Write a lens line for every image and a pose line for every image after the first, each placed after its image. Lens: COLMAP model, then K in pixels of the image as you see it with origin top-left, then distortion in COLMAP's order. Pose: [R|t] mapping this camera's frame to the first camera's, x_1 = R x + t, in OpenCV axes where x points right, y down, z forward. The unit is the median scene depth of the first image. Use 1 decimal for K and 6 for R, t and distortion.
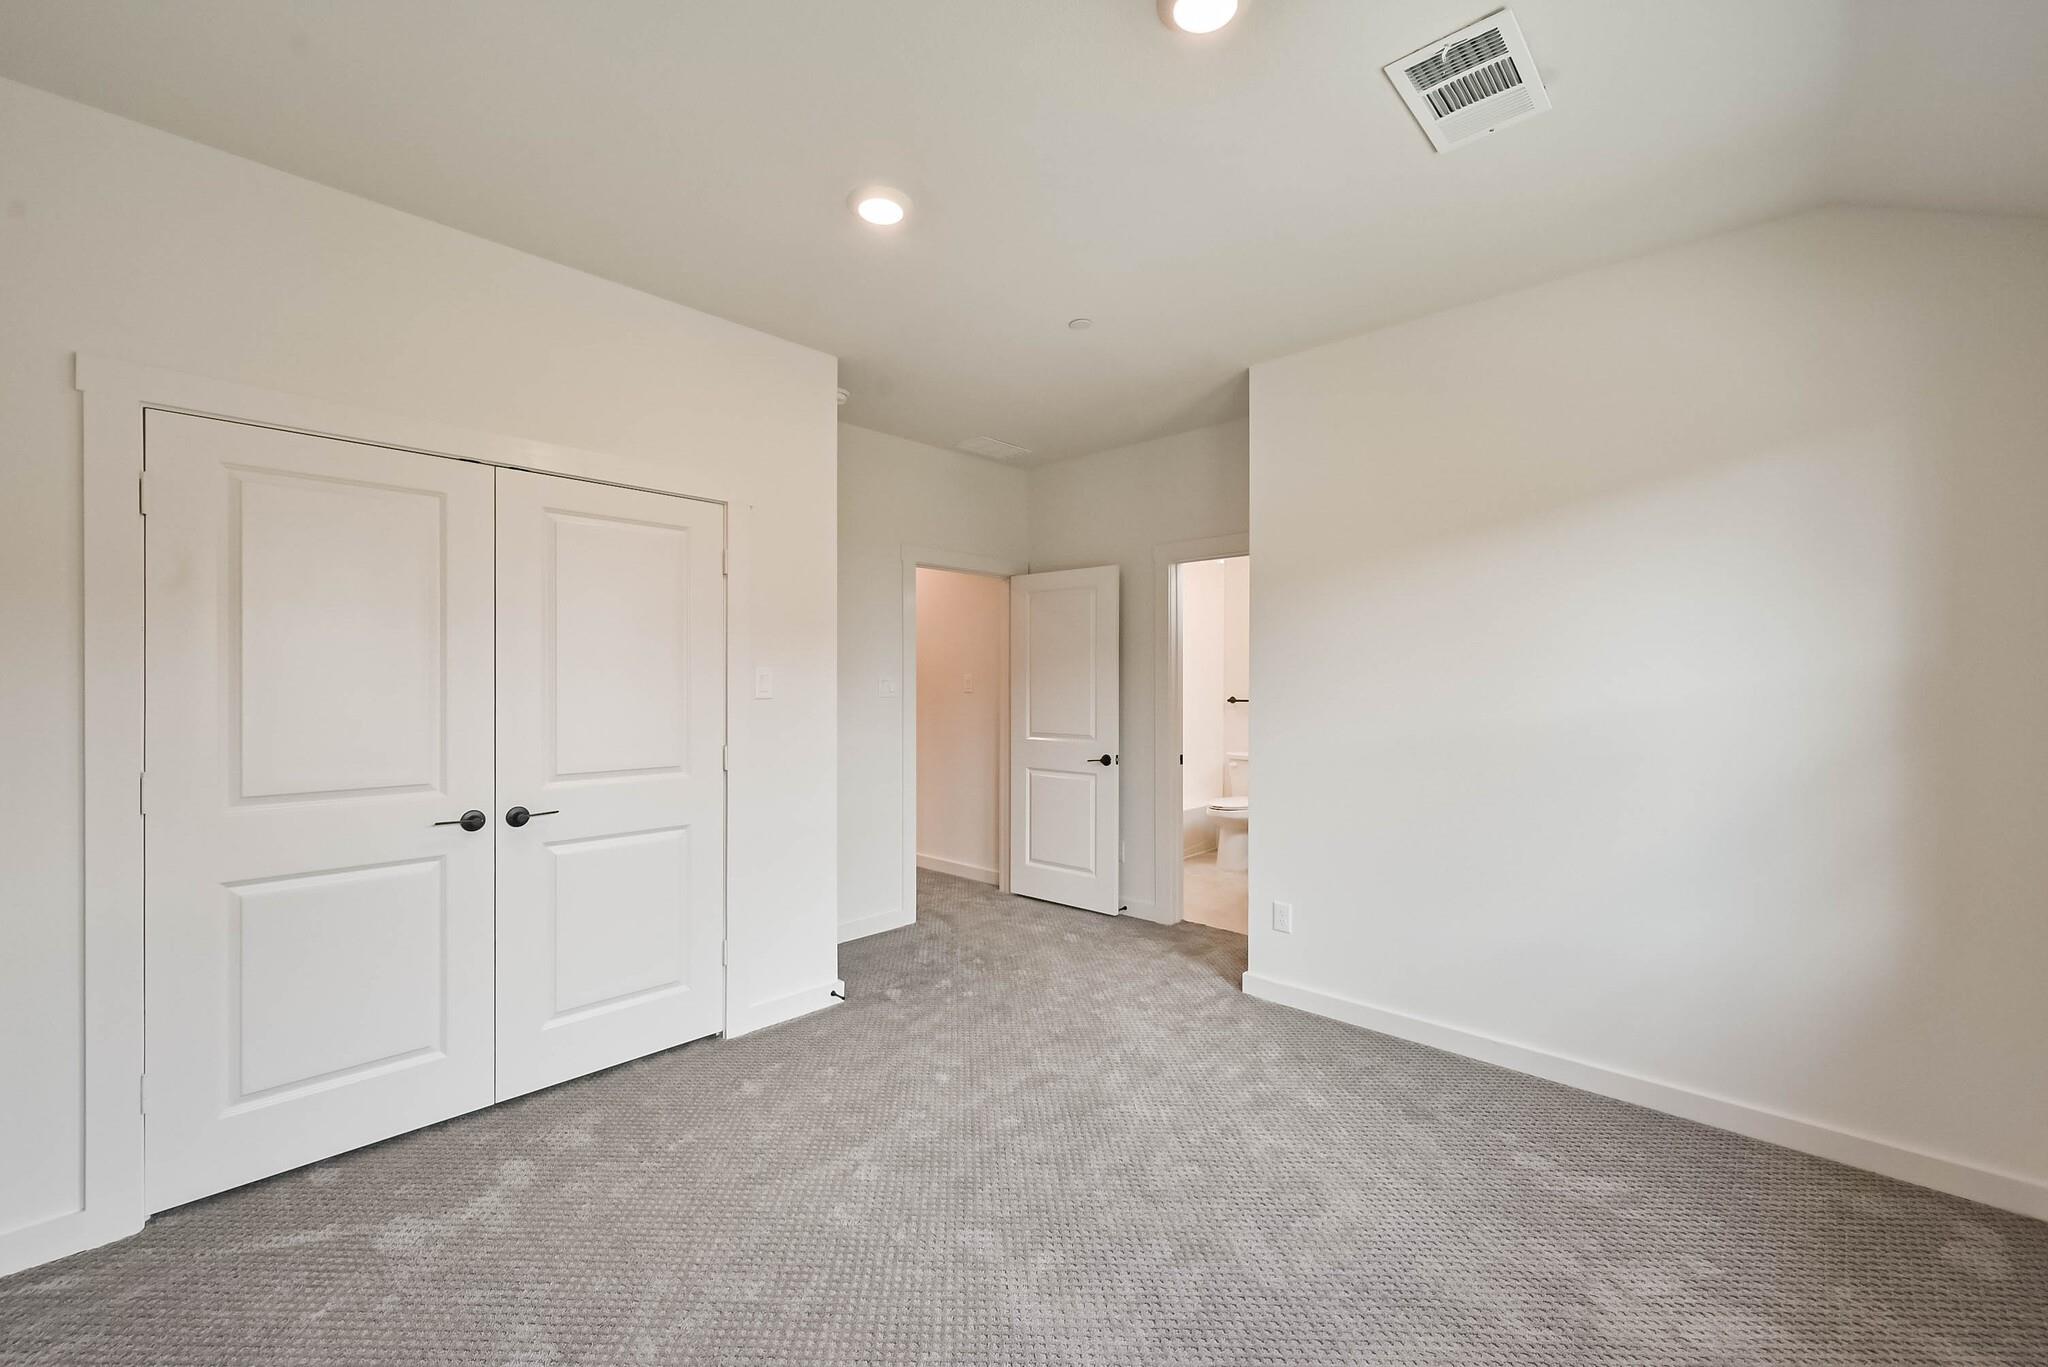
lens RADIAL K [[823.5, 0, 1025.7], [0, 823.5, 681.5], [0, 0, 1]] dist [0.001801, 0.000556]
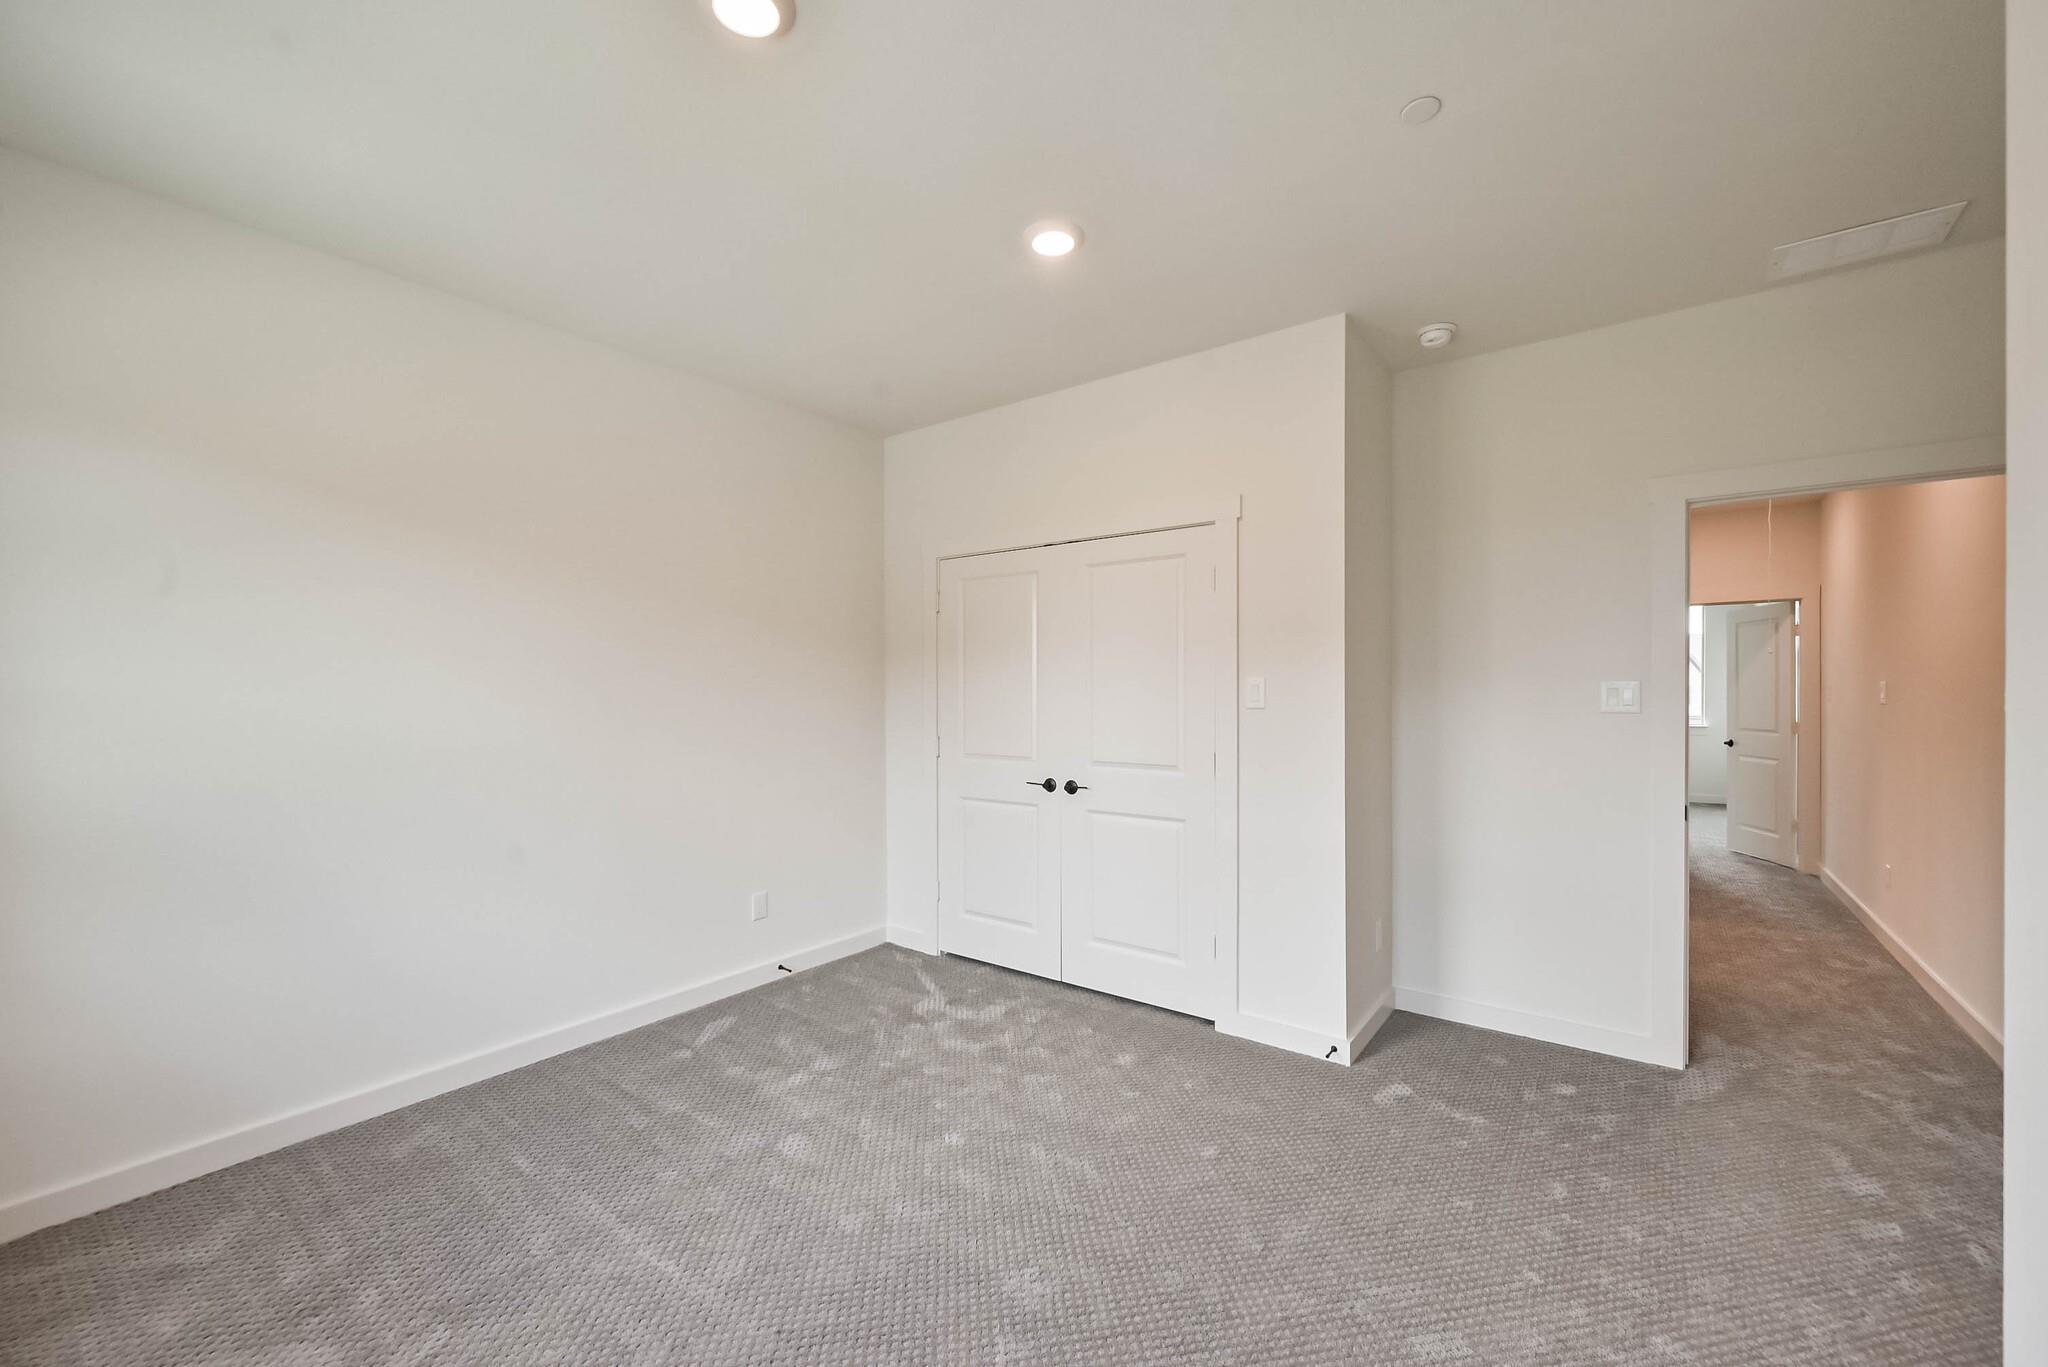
lens RADIAL K [[823.5, 0, 1024.7], [0, 823.5, 691.5], [0, 0, 1]] dist [0.001801, 0.000556]
pose [[0.118038, 0.002183, -0.993007, 0.738650], [0.003710, 0.999990, 0.002639, -0.003882], [0.993002, -0.003996, 0.118028, 0.713482]]
